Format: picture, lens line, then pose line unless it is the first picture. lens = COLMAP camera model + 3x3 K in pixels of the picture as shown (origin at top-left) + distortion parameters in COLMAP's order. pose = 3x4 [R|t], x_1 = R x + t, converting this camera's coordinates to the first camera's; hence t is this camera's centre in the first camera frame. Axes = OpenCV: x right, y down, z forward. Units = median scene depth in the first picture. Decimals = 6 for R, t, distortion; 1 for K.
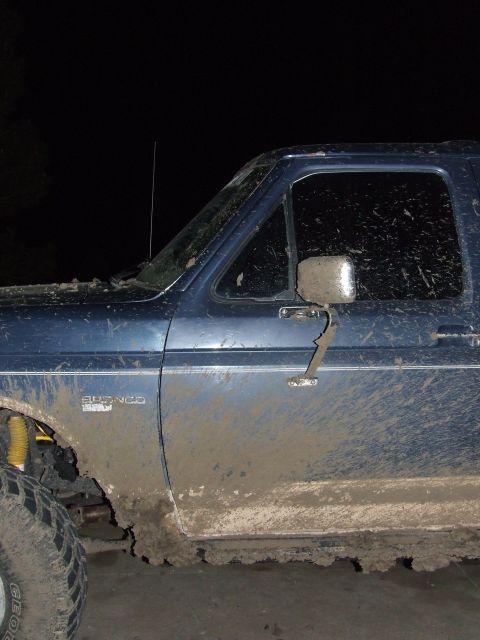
lens RADIAL K [[690.2, 0, 244.8], [0, 690.2, 318.3], [0, 0, 1]] dist [-0.068882, 0.000000]
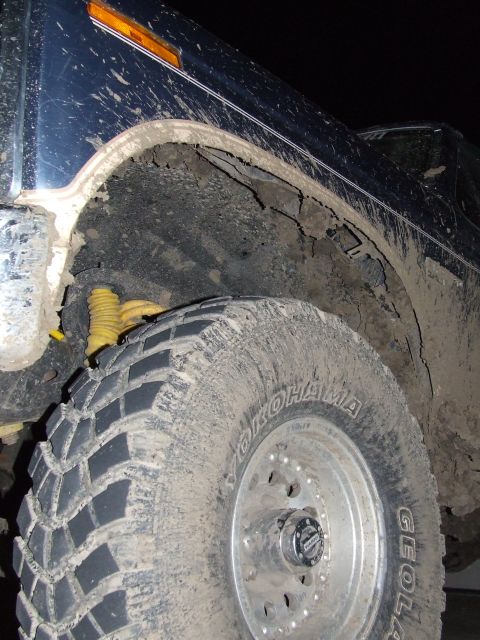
lens RADIAL K [[690.2, 0, 235.7], [0, 690.2, 321.0], [0, 0, 1]] dist [-0.068882, 0.000000]
pose [[0.712313, 0.223758, 0.665239, -0.852146], [-0.004520, 0.949263, -0.314452, 0.407373], [-0.701848, 0.220981, 0.677183, 0.625749]]
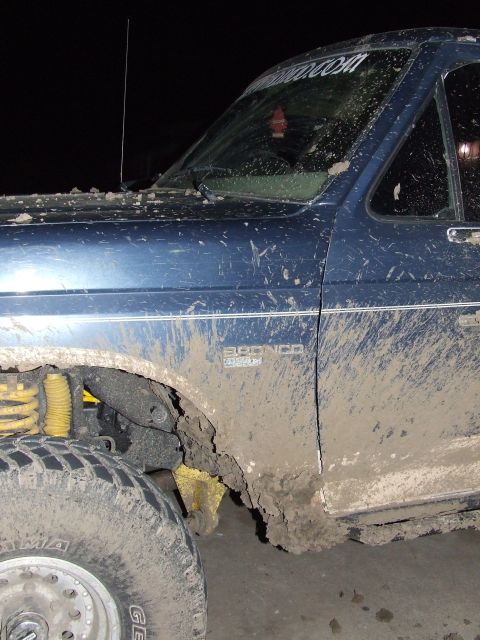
lens RADIAL K [[690.2, 0, 237.8], [0, 690.2, 321.8], [0, 0, 1]] dist [-0.068882, 0.000000]
pose [[0.962949, -0.027319, 0.268295, -0.404335], [-0.004478, 0.993099, 0.117193, 0.000475], [-0.269645, -0.114052, 0.956182, 0.288593]]
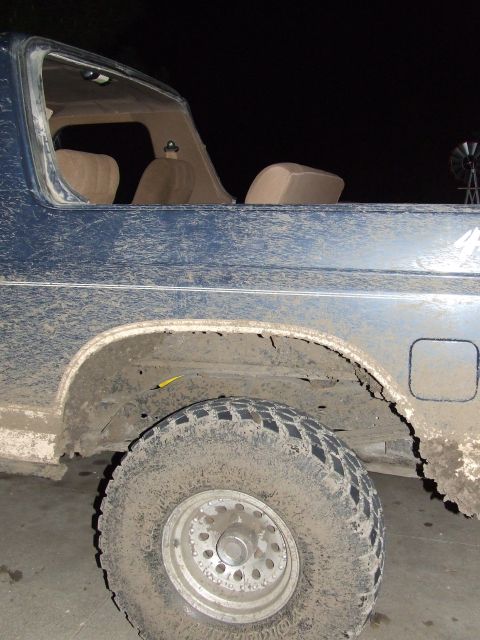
lens RADIAL K [[690.2, 0, 241.4], [0, 690.2, 321.4], [0, 0, 1]] dist [-0.068882, 0.000000]
pose [[0.941349, 0.055197, -0.332890, 1.056580], [-0.019883, 0.993890, 0.108572, 0.015505], [0.336848, -0.095585, 0.936695, 0.262850]]
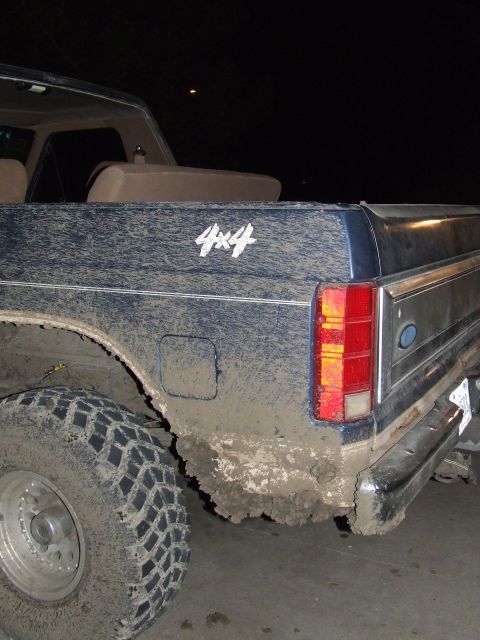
lens RADIAL K [[690.2, 0, 242.2], [0, 690.2, 318.1], [0, 0, 1]] dist [-0.068882, 0.000000]
pose [[0.849525, 0.081594, -0.521200, 1.469681], [-0.032135, 0.994136, 0.103254, 0.012633], [0.526568, -0.070968, 0.847165, 0.437863]]
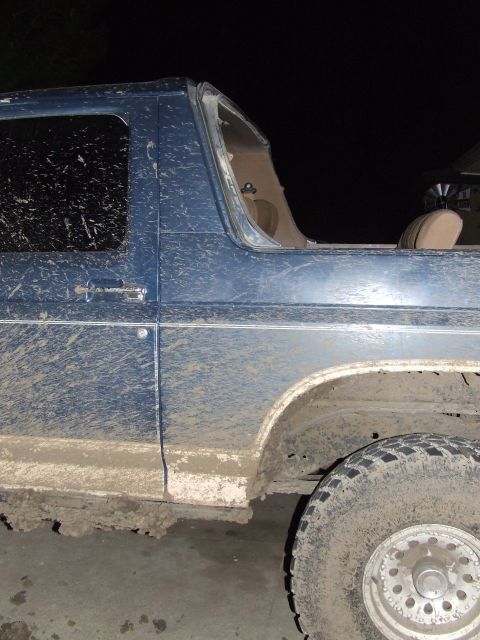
lens RADIAL K [[690.2, 0, 243.4], [0, 690.2, 317.6], [0, 0, 1]] dist [-0.068882, 0.000000]
pose [[0.972898, 0.029569, -0.229336, 0.713991], [-0.018400, 0.998545, 0.050691, 0.012075], [0.230501, -0.045097, 0.972026, 0.139128]]
